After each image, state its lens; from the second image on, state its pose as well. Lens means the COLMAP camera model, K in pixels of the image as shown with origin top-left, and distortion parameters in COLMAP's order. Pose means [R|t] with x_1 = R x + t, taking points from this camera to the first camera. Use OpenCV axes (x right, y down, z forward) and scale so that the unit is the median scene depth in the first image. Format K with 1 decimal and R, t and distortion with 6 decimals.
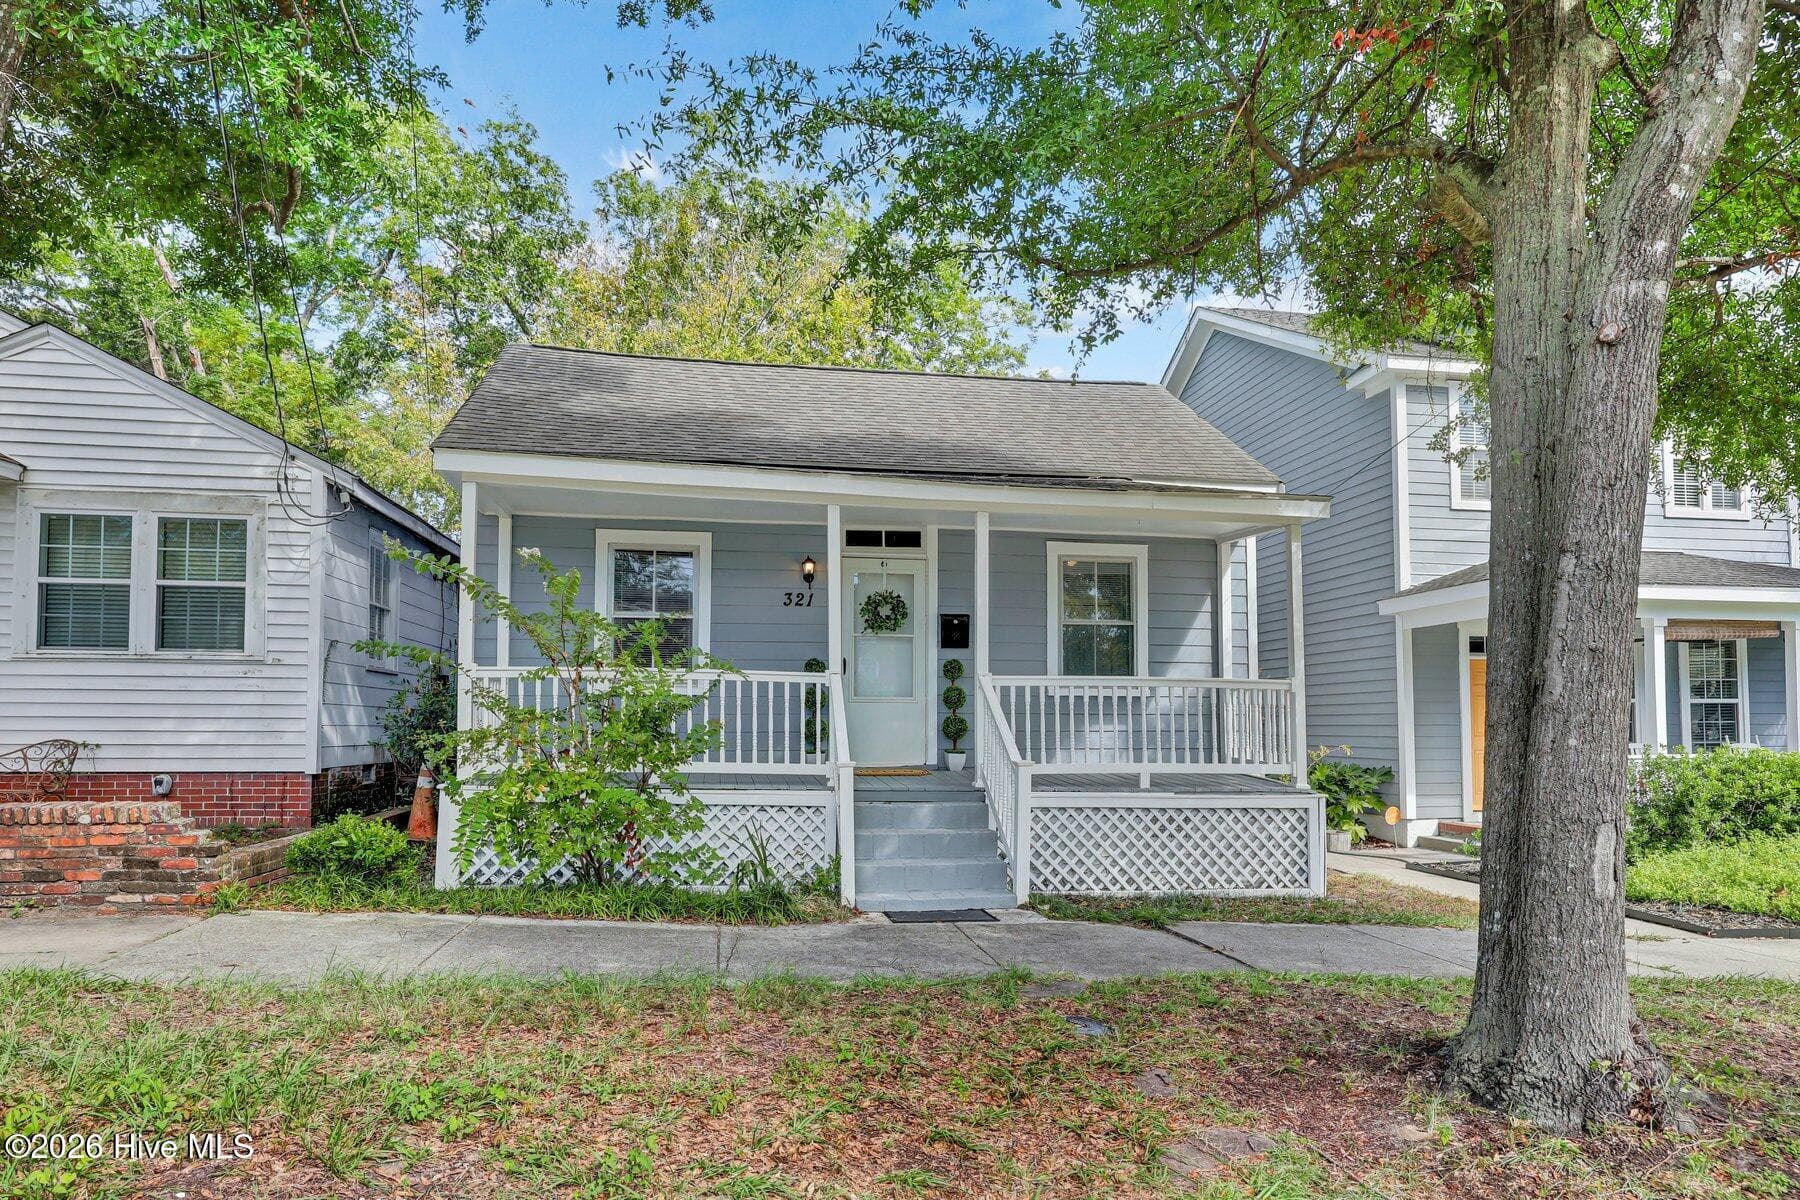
lens RADIAL K [[1052.1, 0, 898.4], [0, 1052.1, 665.4], [0, 0, 1]] dist [0.001173, 0.001236]
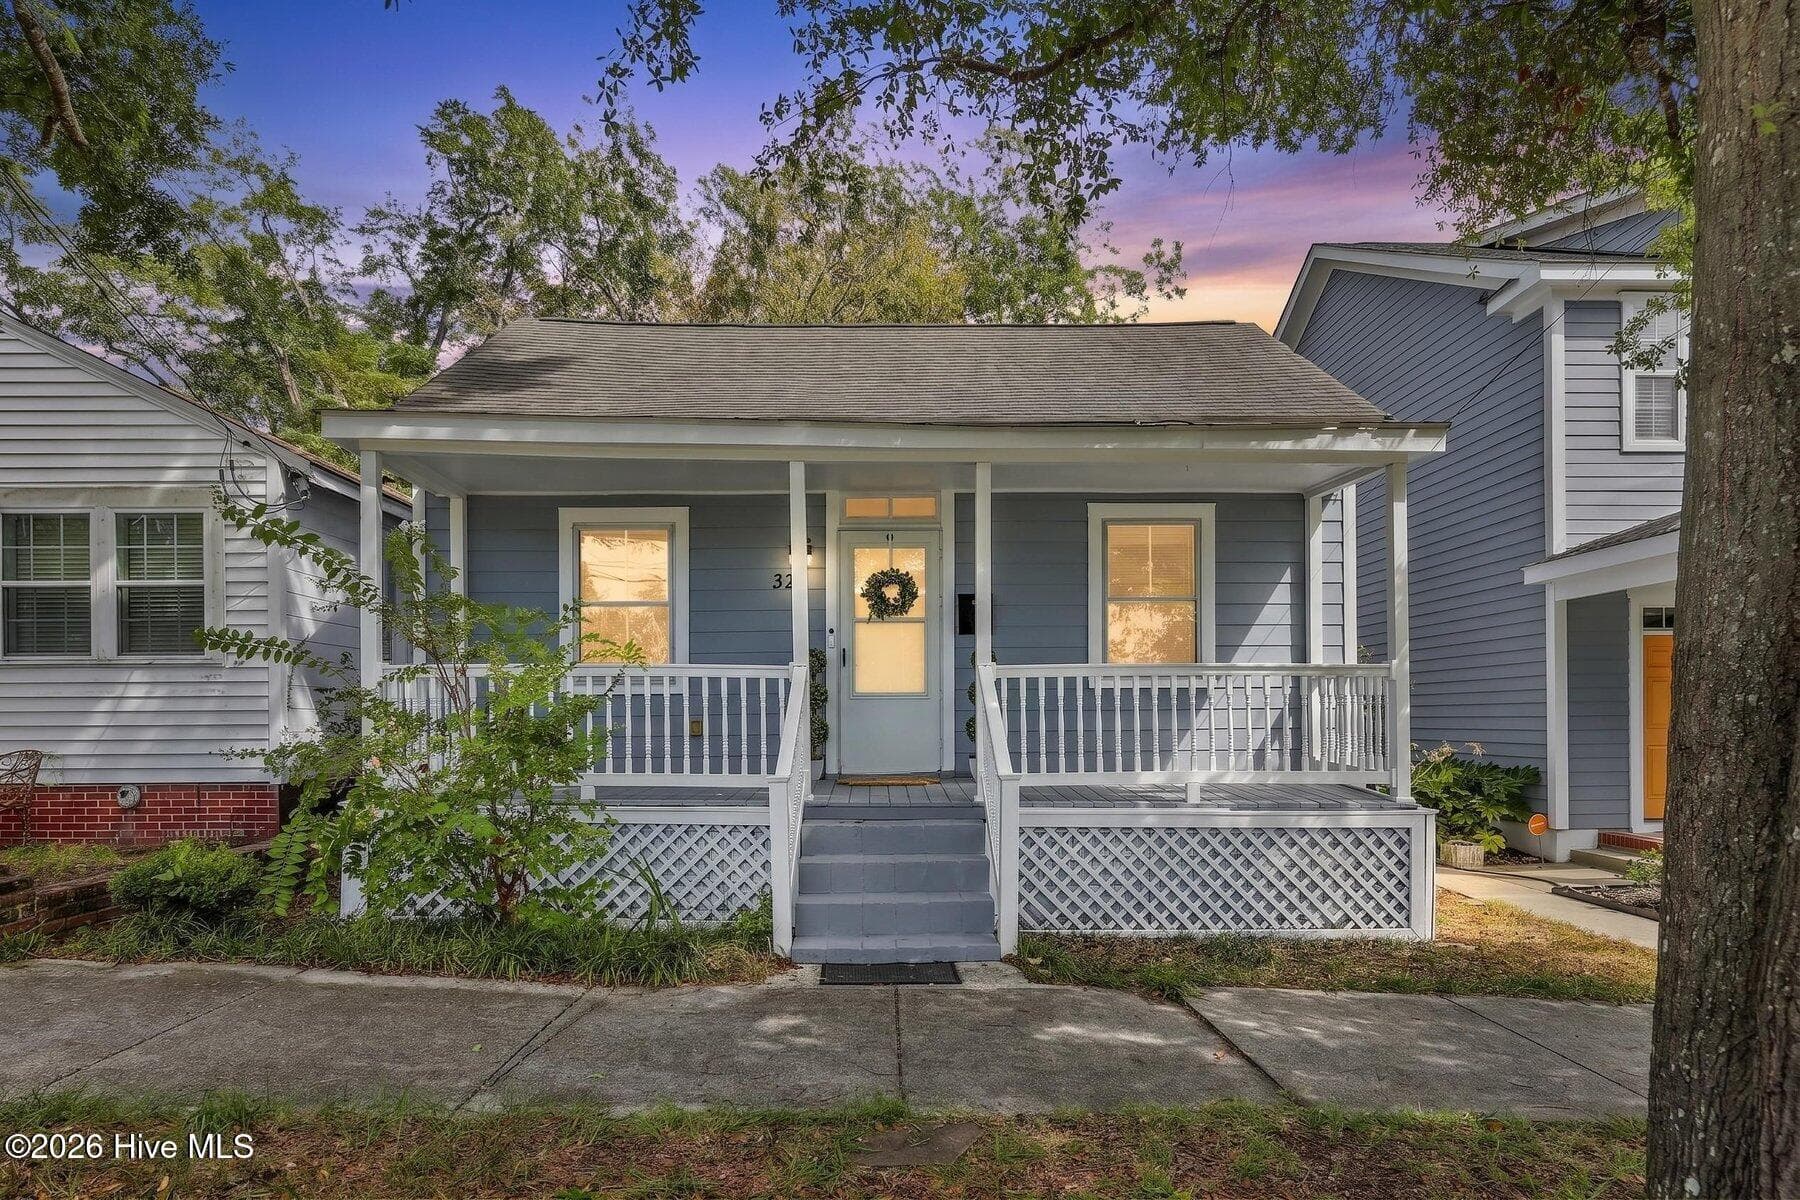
lens RADIAL K [[991.8, 0, 900.6], [0, 991.8, 720.6], [0, 0, 1]] dist [-0.000307, 0.000211]
pose [[0.989202, -0.010503, -0.146179, 0.122117], [0.019141, 0.998144, 0.057814, 0.006467], [0.145300, -0.059988, 0.987567, 0.220691]]
